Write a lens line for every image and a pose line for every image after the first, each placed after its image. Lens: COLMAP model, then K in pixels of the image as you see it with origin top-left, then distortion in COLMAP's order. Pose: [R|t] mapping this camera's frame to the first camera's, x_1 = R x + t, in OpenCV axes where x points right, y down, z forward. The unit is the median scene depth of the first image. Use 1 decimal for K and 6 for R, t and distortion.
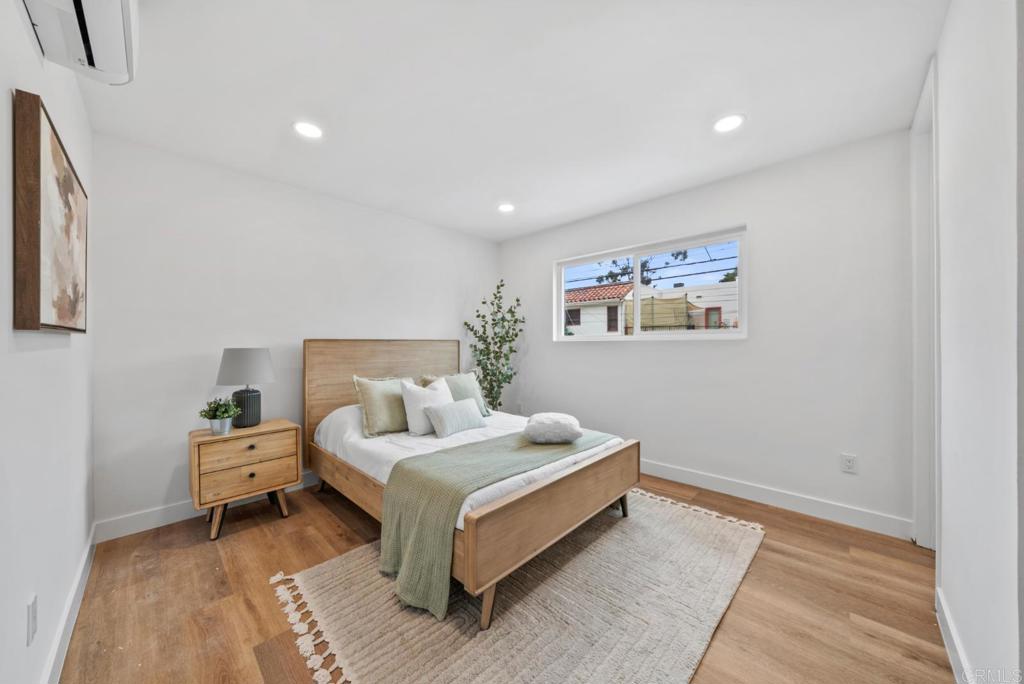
lens RADIAL K [[353.6, 0, 507.8], [0, 353.6, 345.7], [0, 0, 1]] dist [-0.001072, -0.000187]
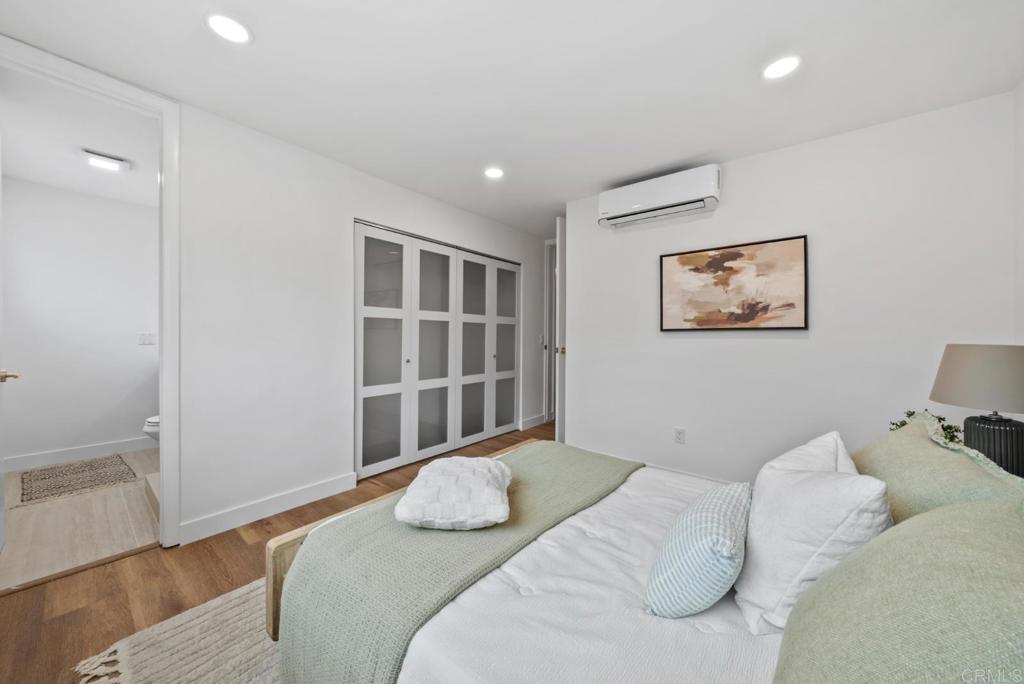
lens RADIAL K [[354.6, 0, 512.4], [0, 354.6, 333.5], [0, 0, 1]] dist [-0.000275, -0.000033]
pose [[-0.995037, -0.004140, -0.099419, 0.102913], [-0.004595, 0.999980, 0.004353, -0.013052], [0.099399, 0.004789, -0.995036, 1.614738]]
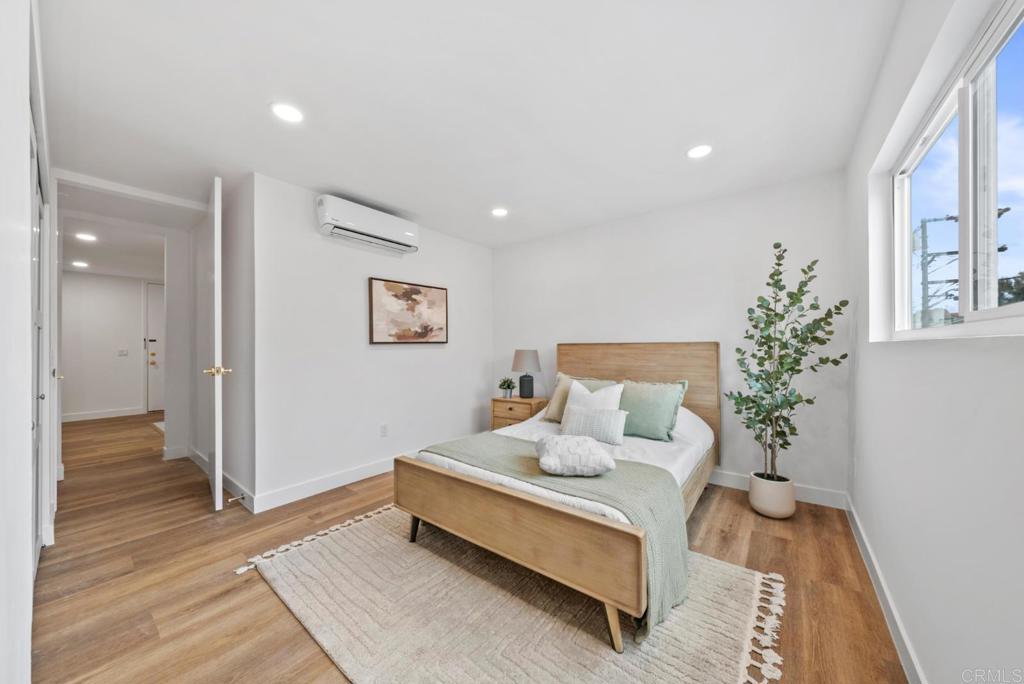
lens RADIAL K [[353.6, 0, 507.8], [0, 353.6, 345.7], [0, 0, 1]] dist [-0.001072, -0.000187]
pose [[0.100378, -0.000105, -0.994949, 0.938603], [-0.001826, 0.999998, -0.000289, -0.011794], [0.994948, 0.001846, 0.100378, 0.813461]]
